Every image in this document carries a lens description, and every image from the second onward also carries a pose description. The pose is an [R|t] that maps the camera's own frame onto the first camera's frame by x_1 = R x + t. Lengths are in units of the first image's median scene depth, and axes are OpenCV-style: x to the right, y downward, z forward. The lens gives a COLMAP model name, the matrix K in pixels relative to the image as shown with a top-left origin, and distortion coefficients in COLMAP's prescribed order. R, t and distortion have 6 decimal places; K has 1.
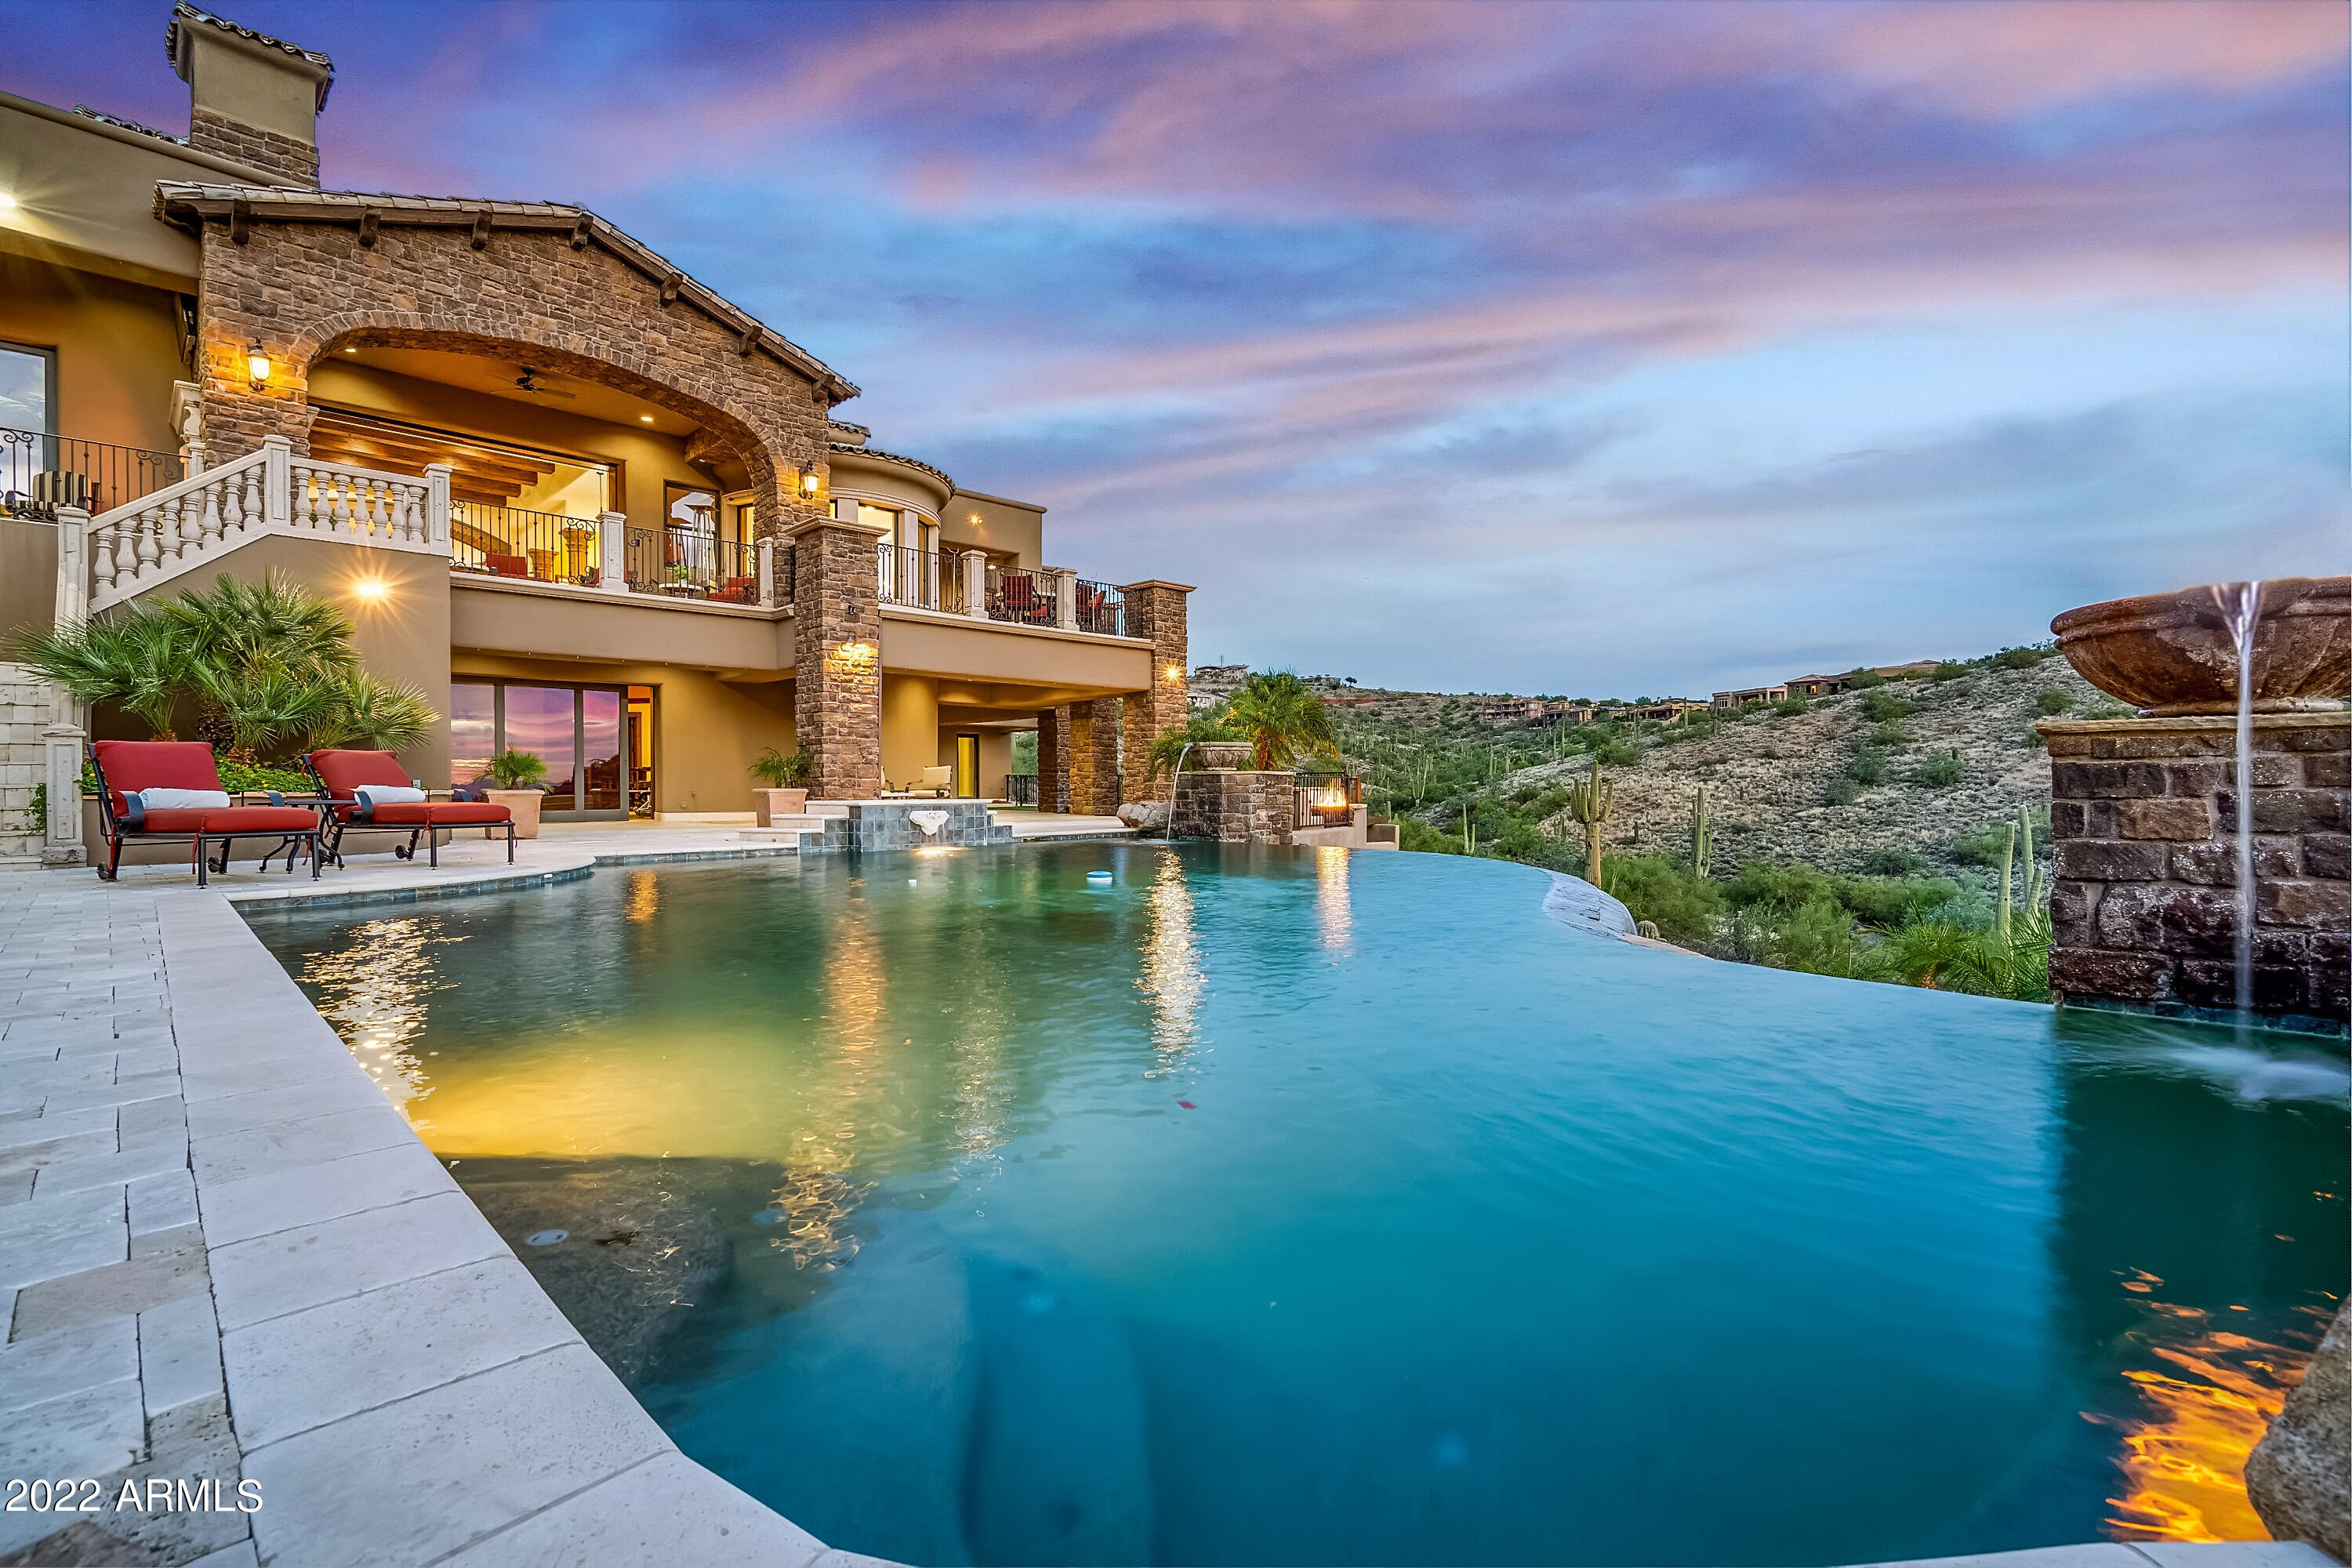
lens RADIAL K [[1060.3, 0, 1165.8], [0, 1060.3, 788.6], [0, 0, 1]] dist [-0.002925, 0.001852]
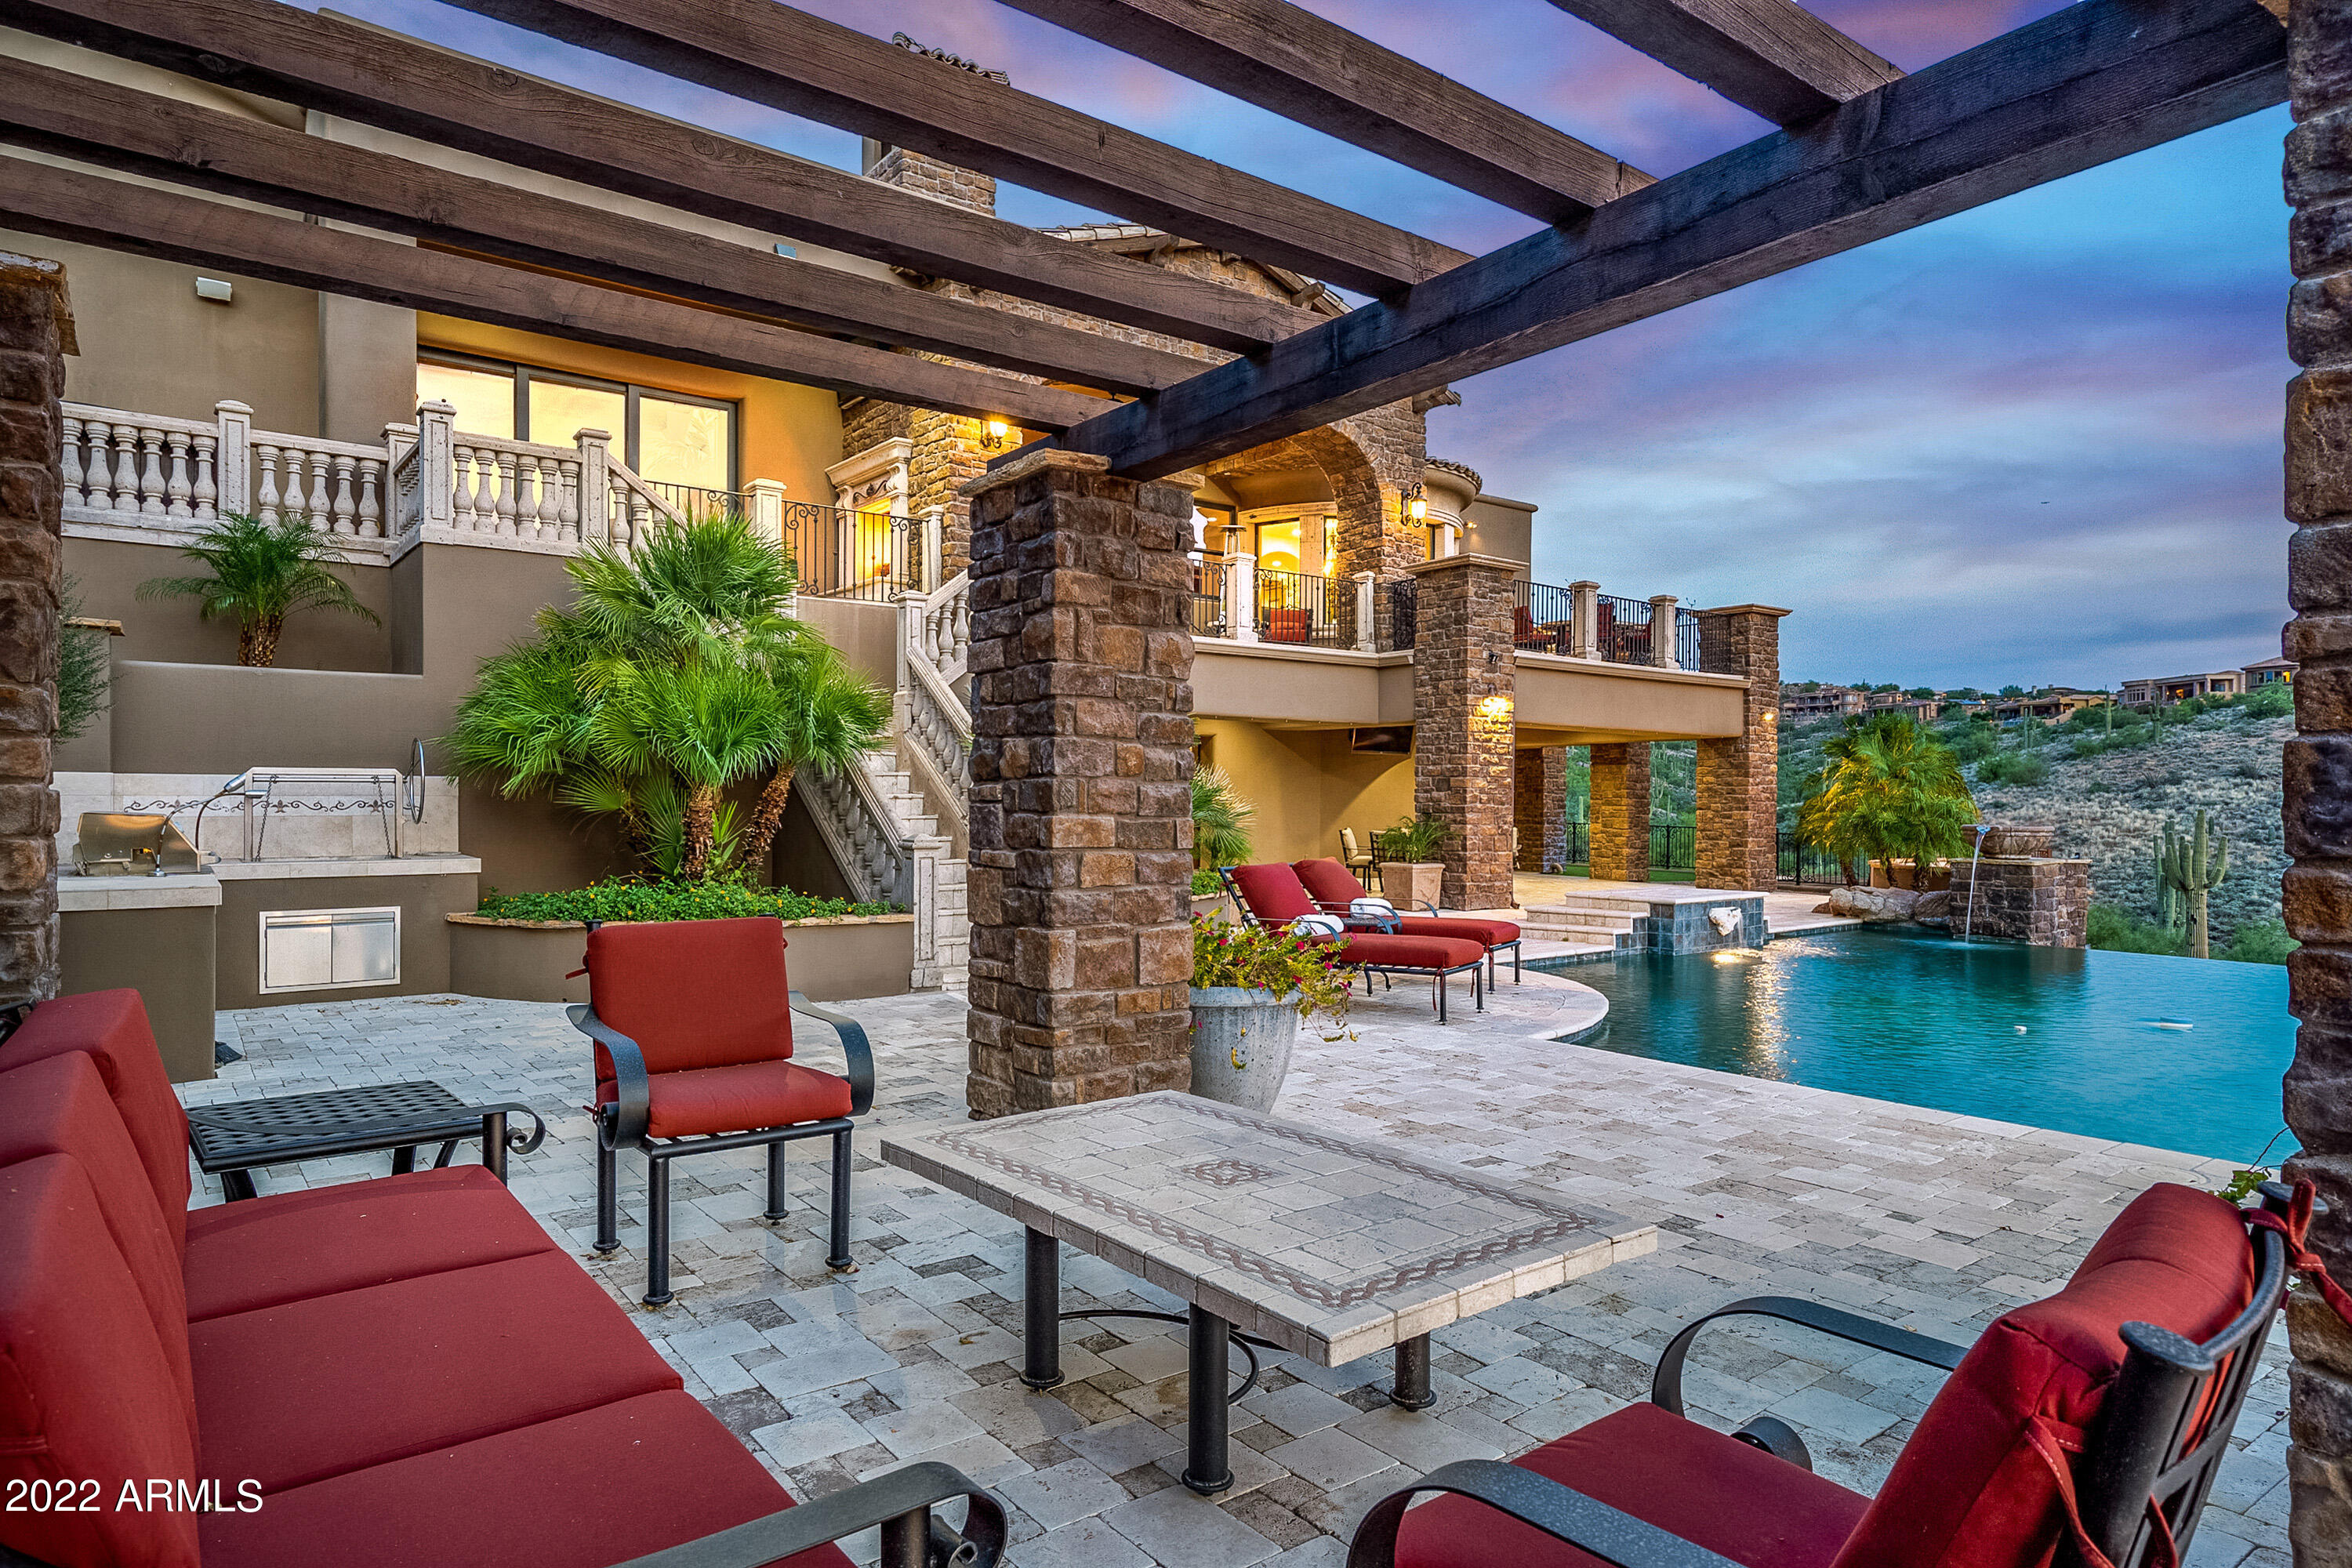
lens RADIAL K [[1362.0, 0, 1167.8], [0, 1362.0, 797.2], [0, 0, 1]] dist [-0.001478, 0.027132]
pose [[0.993390, 0.009197, -0.114420, -0.338715], [-0.009449, 0.999954, -0.001663, -0.039505], [0.114399, 0.002733, 0.993431, -0.110472]]
